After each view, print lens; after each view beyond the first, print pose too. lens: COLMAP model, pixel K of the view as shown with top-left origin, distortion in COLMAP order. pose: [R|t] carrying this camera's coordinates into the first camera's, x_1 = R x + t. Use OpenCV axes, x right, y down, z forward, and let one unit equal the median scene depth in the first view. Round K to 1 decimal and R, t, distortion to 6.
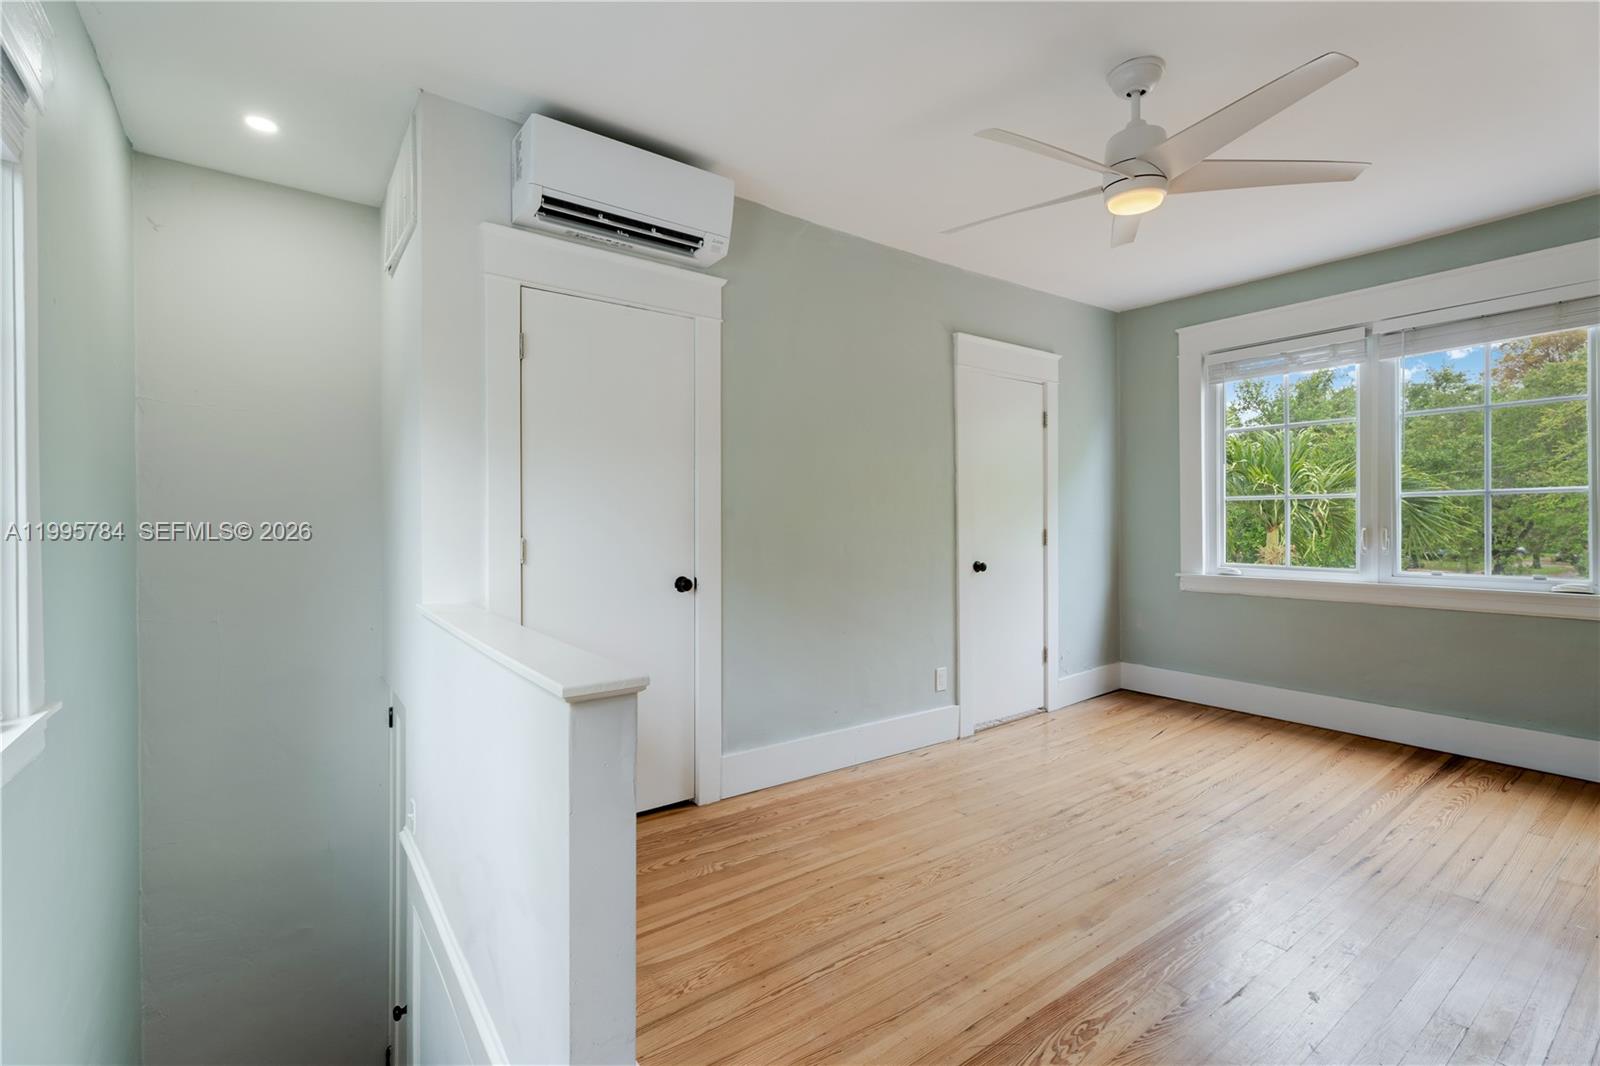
lens RADIAL K [[712.2, 0, 805.6], [0, 712.2, 527.9], [0, 0, 1]] dist [-0.005261, -0.000529]
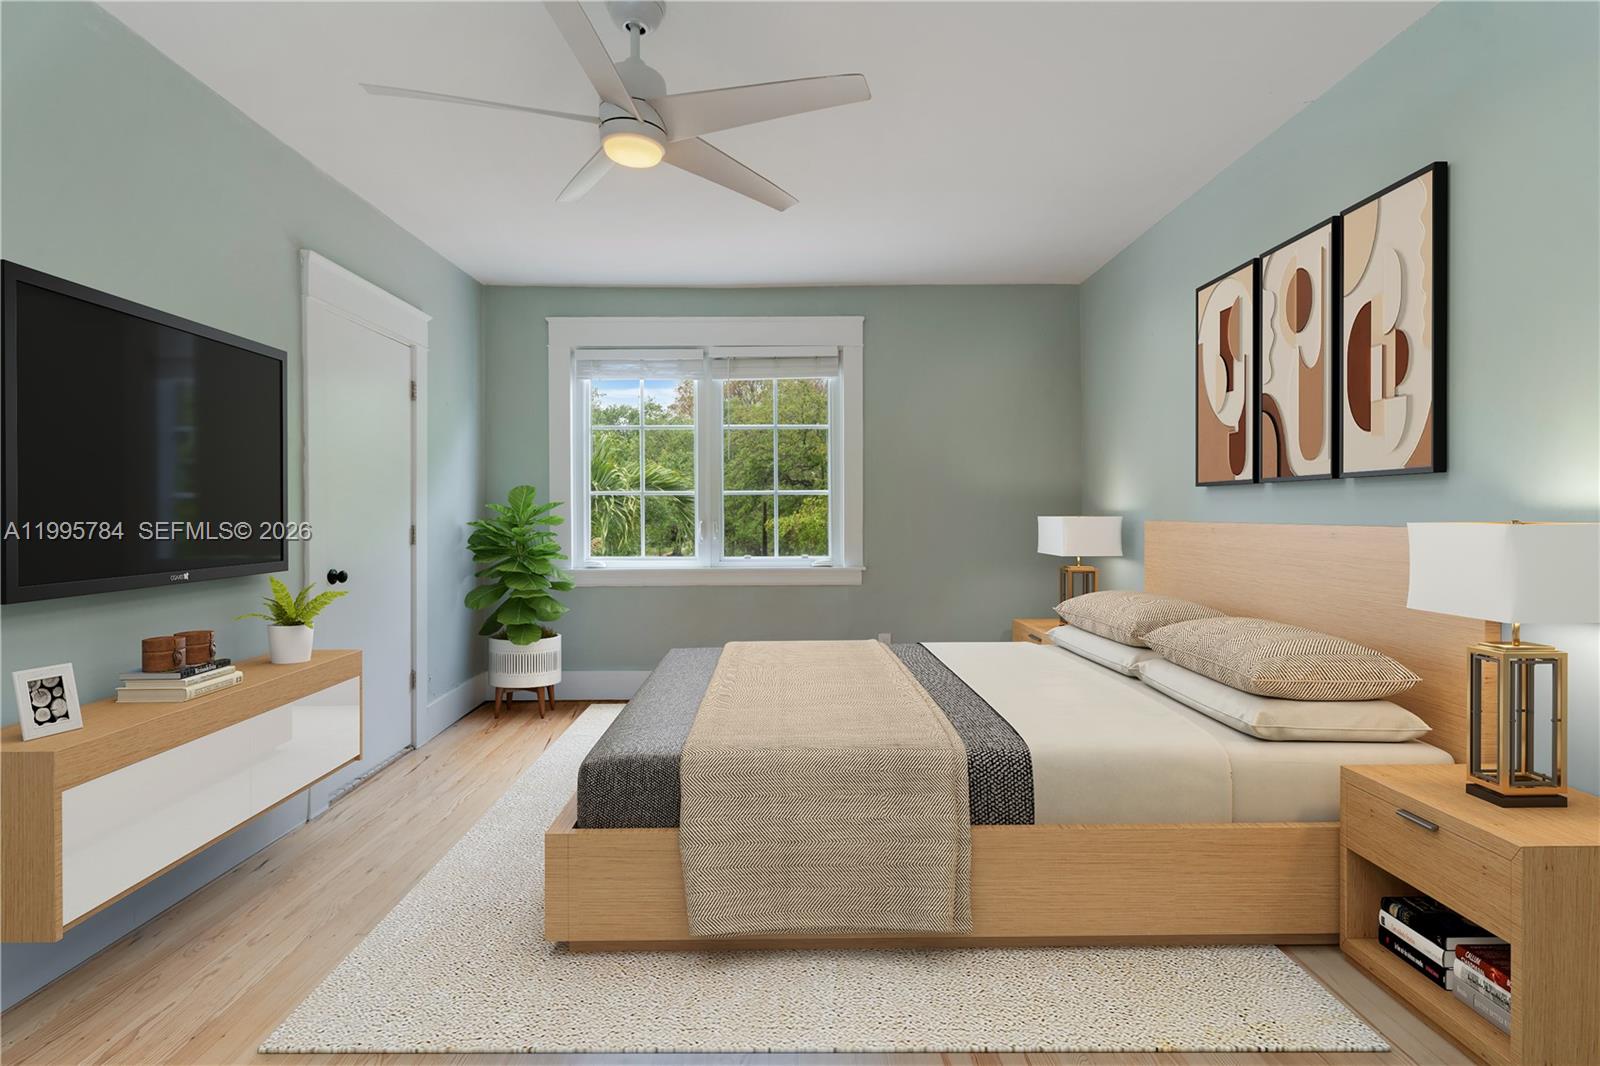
lens RADIAL K [[712.2, 0, 778.9], [0, 712.2, 511.3], [0, 0, 1]] dist [-0.005261, -0.000529]
pose [[0.591402, 0.006826, 0.806348, -0.079710], [0.006433, 0.999892, -0.013182, -0.000186], [-0.806351, 0.012983, 0.591294, 0.200314]]
